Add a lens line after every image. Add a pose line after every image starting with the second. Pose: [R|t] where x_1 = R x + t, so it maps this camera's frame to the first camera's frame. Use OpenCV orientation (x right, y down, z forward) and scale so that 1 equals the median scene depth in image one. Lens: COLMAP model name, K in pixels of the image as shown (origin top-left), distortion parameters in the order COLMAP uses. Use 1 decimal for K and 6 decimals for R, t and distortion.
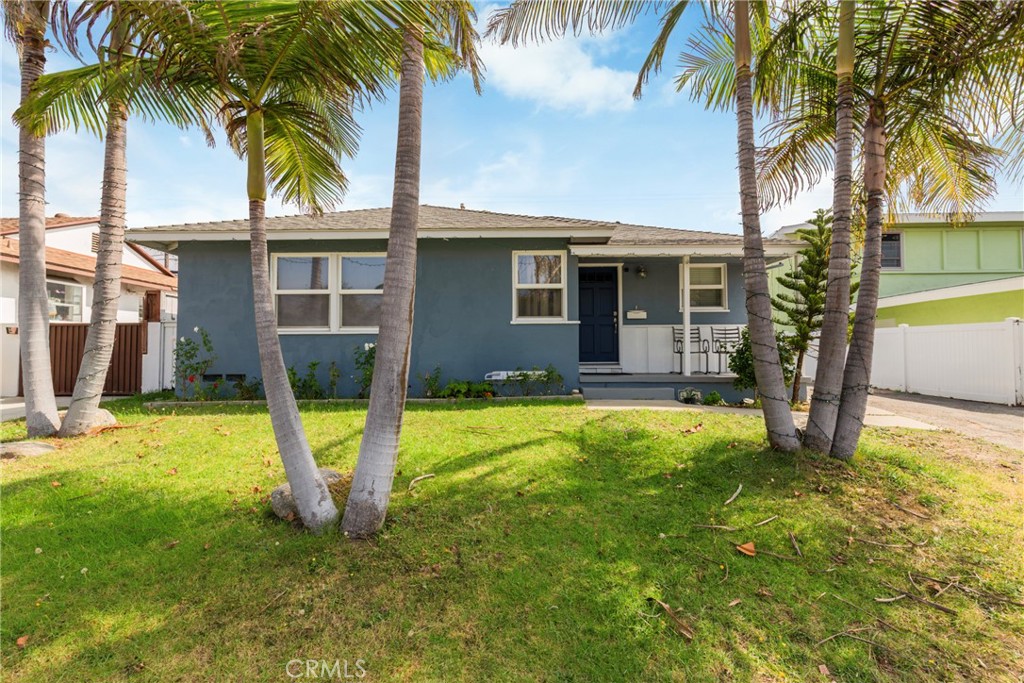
lens RADIAL K [[479.4, 0, 515.3], [0, 479.4, 336.8], [0, 0, 1]] dist [-0.000335, -0.002283]
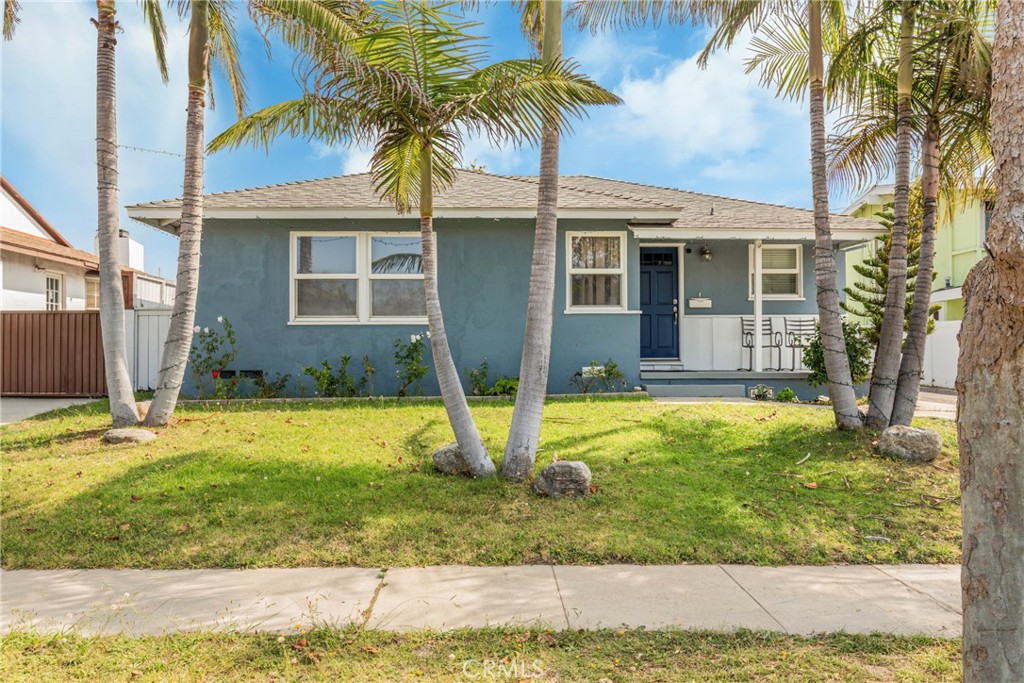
lens RADIAL K [[769.1, 0, 510.3], [0, 769.1, 343.9], [0, 0, 1]] dist [-0.024354, 0.008460]
pose [[0.998843, 0.001299, 0.048066, -0.196817], [-0.002217, 0.999816, 0.019046, 0.002367], [-0.048033, -0.019130, 0.998663, -0.466078]]
